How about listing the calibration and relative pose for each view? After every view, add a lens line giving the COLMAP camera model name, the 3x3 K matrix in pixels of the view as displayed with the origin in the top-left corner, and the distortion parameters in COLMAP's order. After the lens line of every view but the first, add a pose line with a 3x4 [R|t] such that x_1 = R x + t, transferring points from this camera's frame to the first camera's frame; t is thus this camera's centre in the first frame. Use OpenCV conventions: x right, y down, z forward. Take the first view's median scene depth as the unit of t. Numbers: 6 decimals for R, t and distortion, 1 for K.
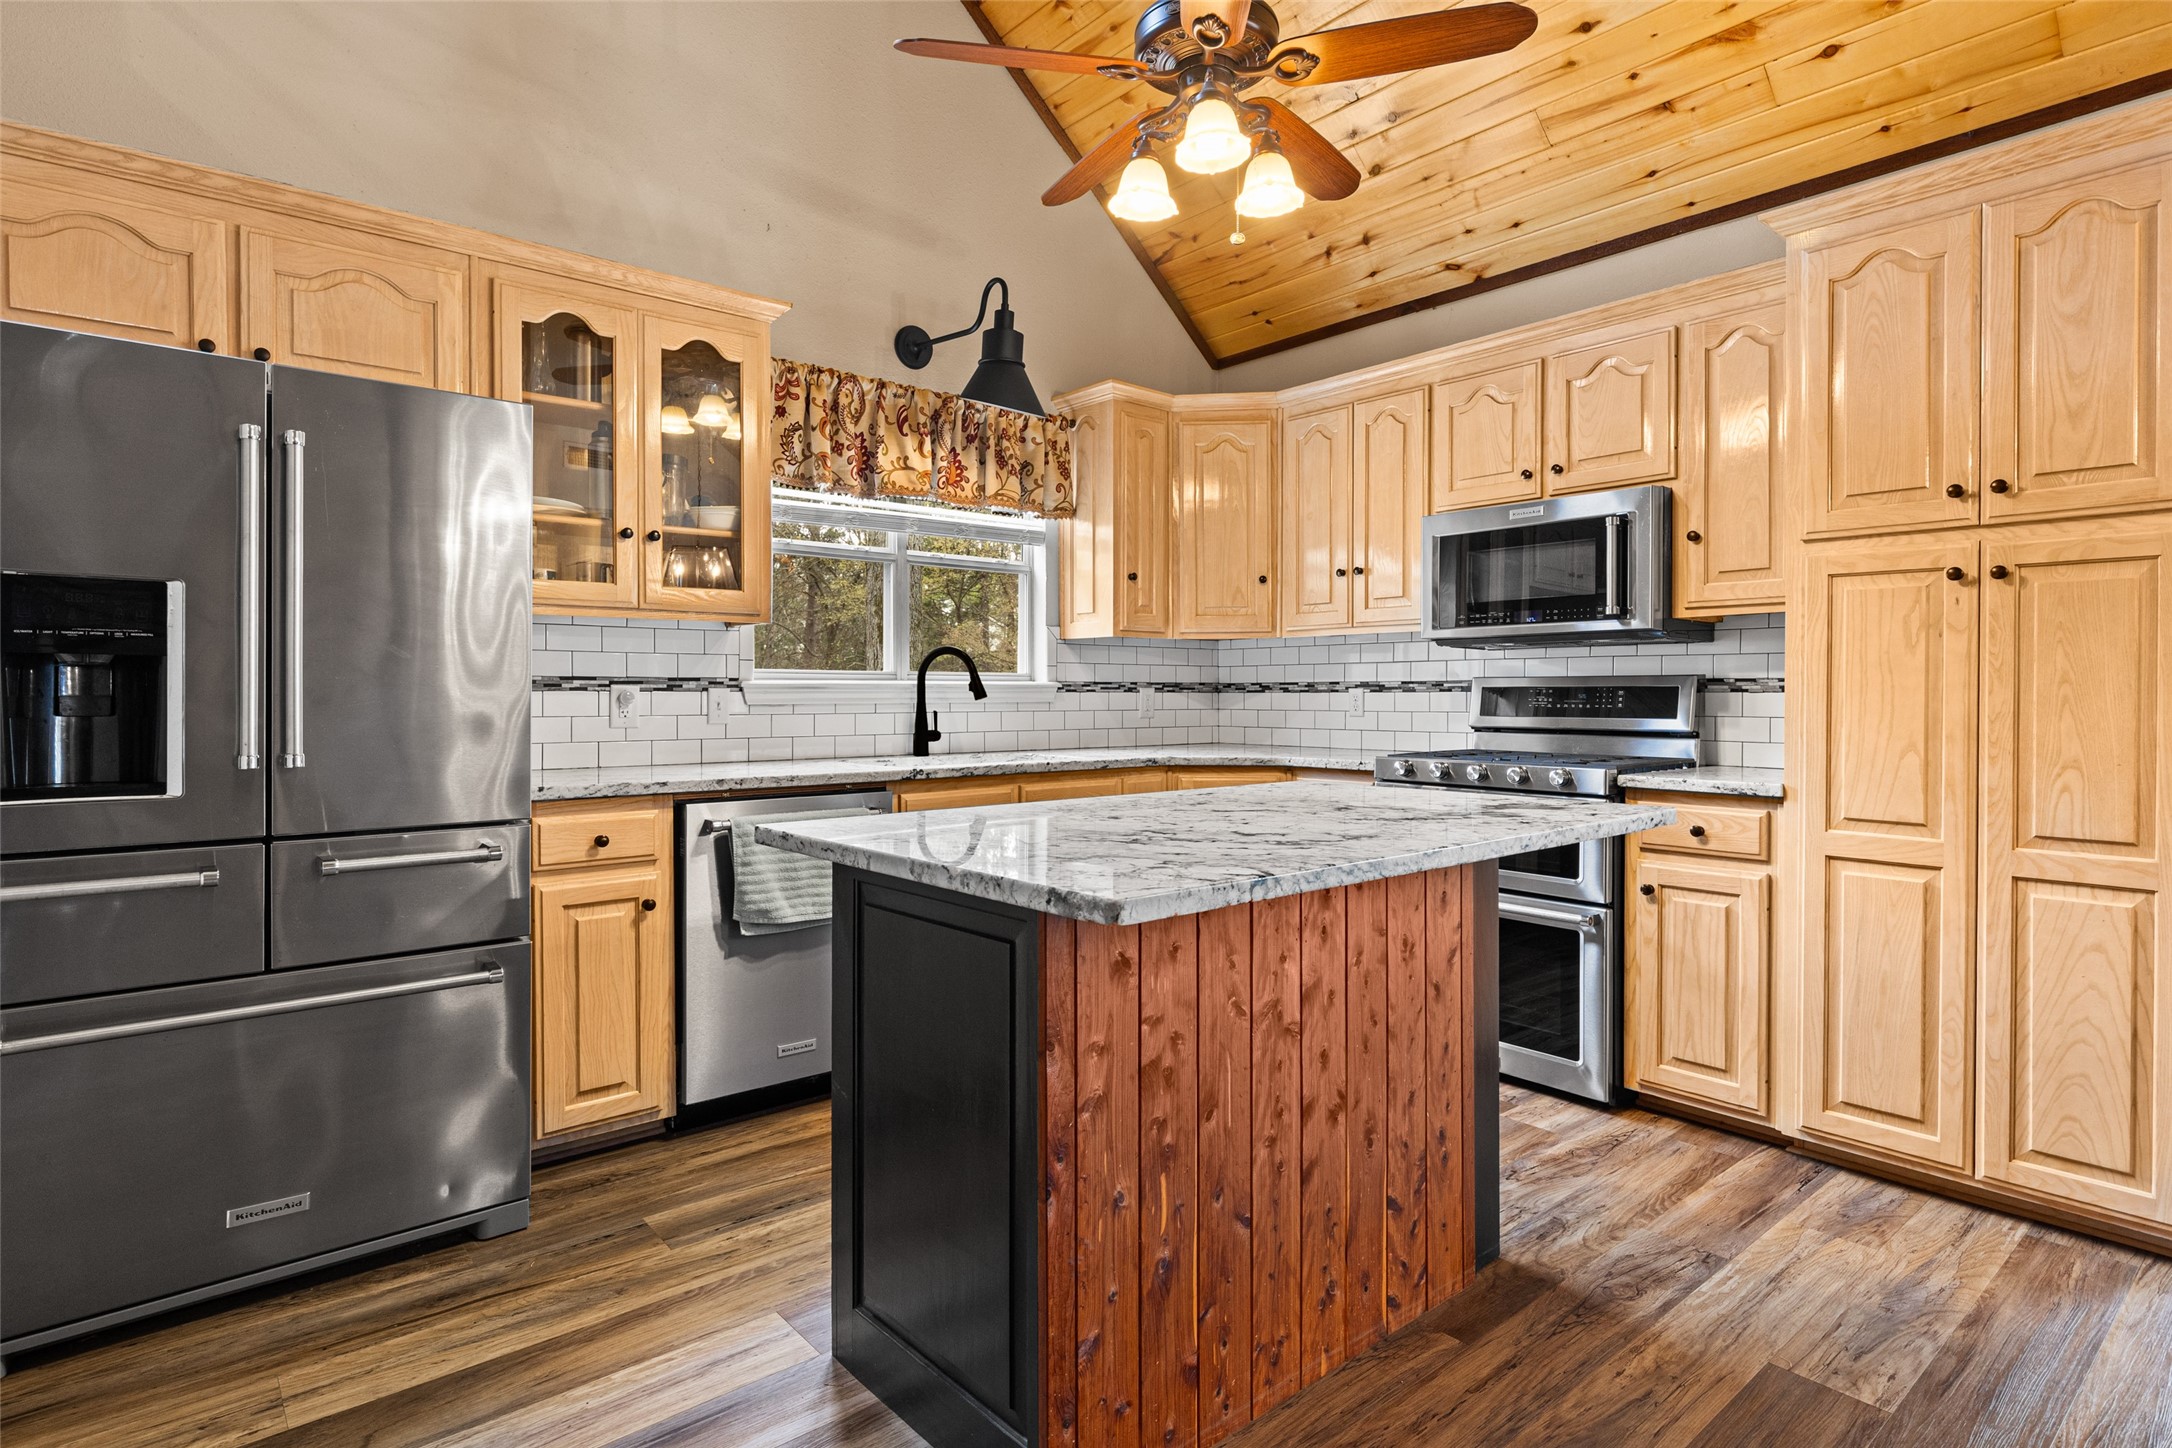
lens RADIAL K [[1113.9, 0, 1079.6], [0, 1113.9, 689.6], [0, 0, 1]] dist [-0.002651, -0.000556]
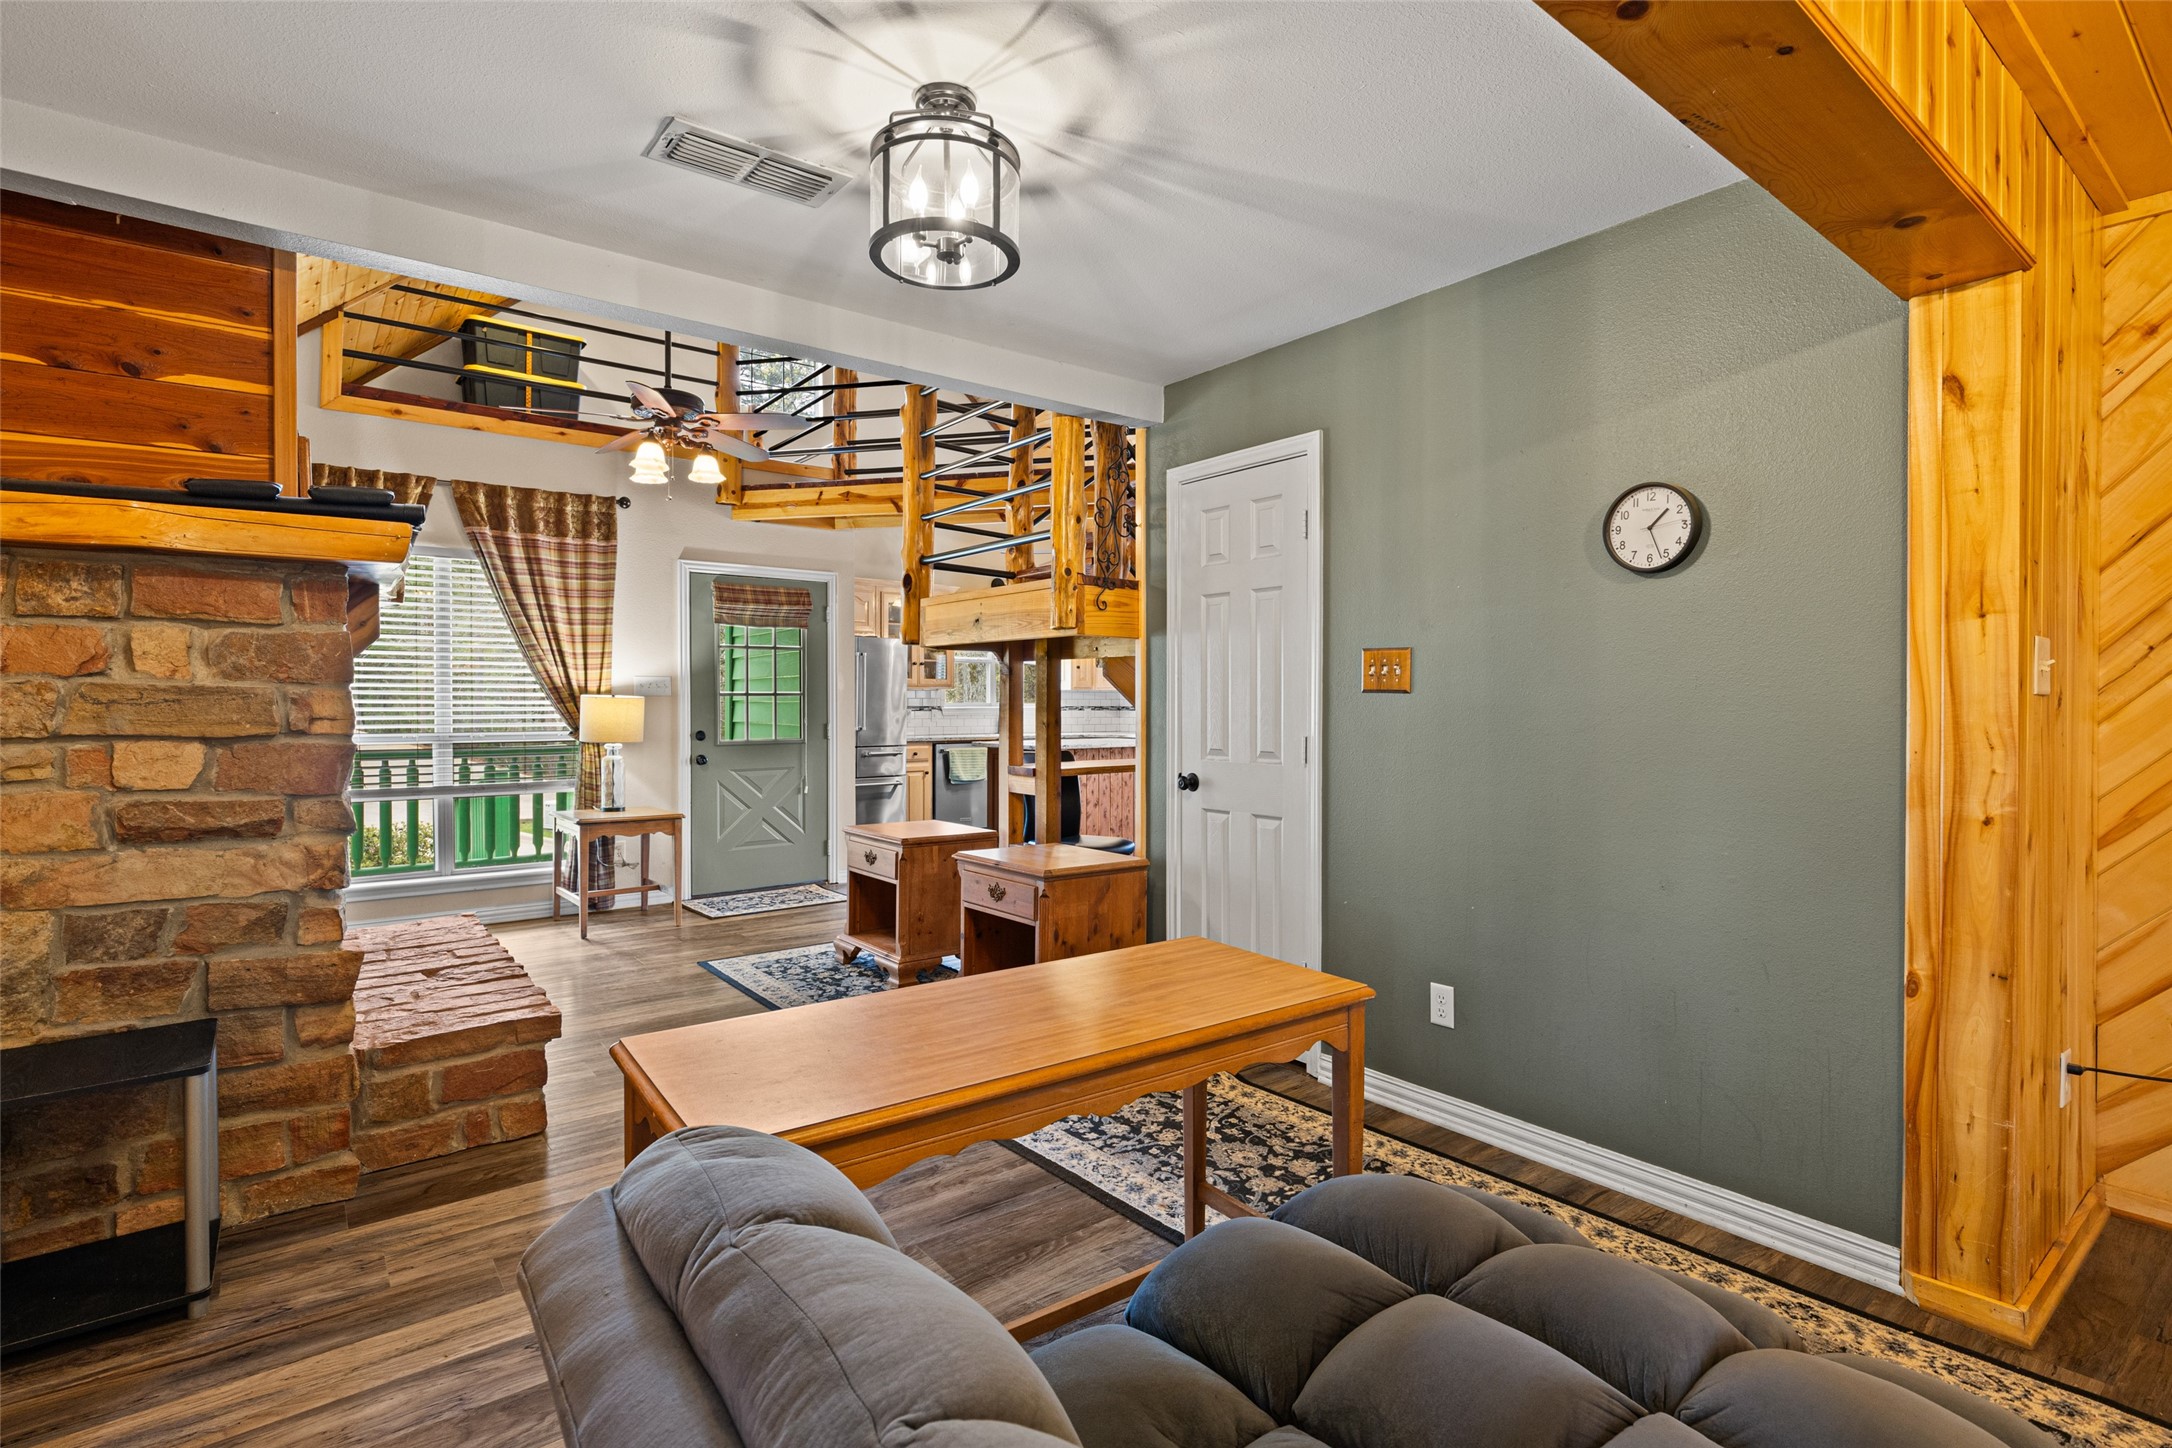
lens RADIAL K [[1030.3, 0, 1086.0], [0, 1030.3, 724.0], [0, 0, 1]] dist [0.000081, -0.000002]
pose [[0.999457, 0.000131, -0.032948, 0.169112], [0.000630, 0.999734, 0.023075, -0.025986], [0.032943, -0.023083, 0.999191, -1.708034]]
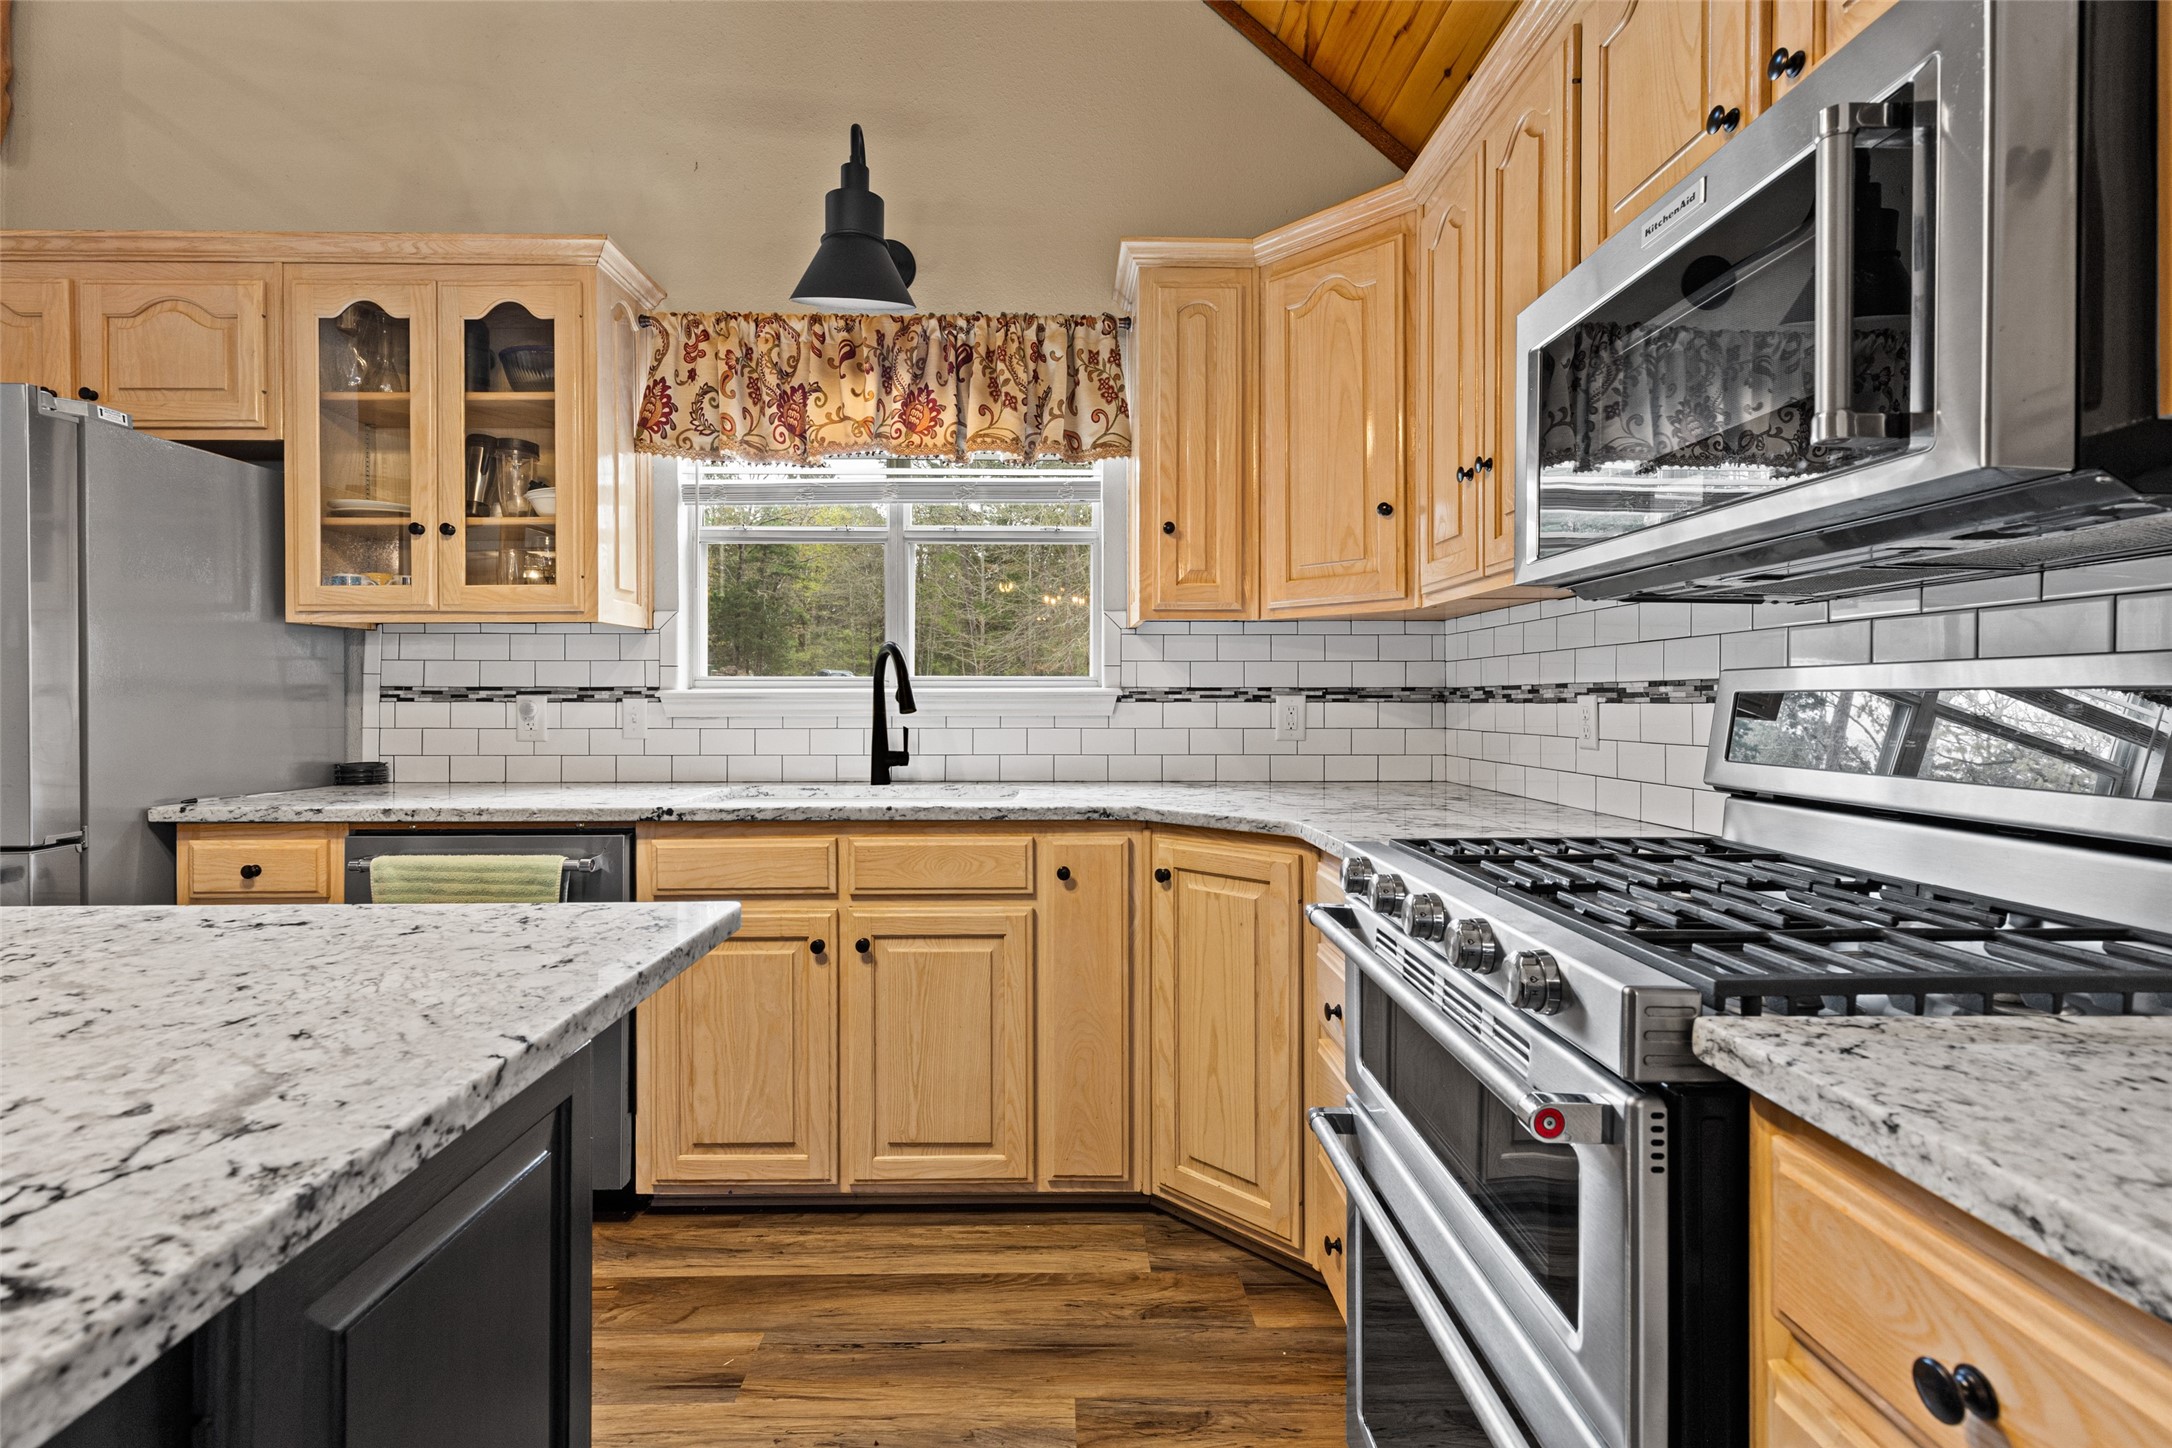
lens RADIAL K [[975.9, 0, 1082.2], [0, 975.9, 694.5], [0, 0, 1]] dist [0.003312, 0.000323]
pose [[0.778363, -0.004540, -0.627798, 0.431229], [0.002868, 0.999989, -0.003676, -0.000537], [0.627808, 0.001061, 0.778368, 0.600248]]
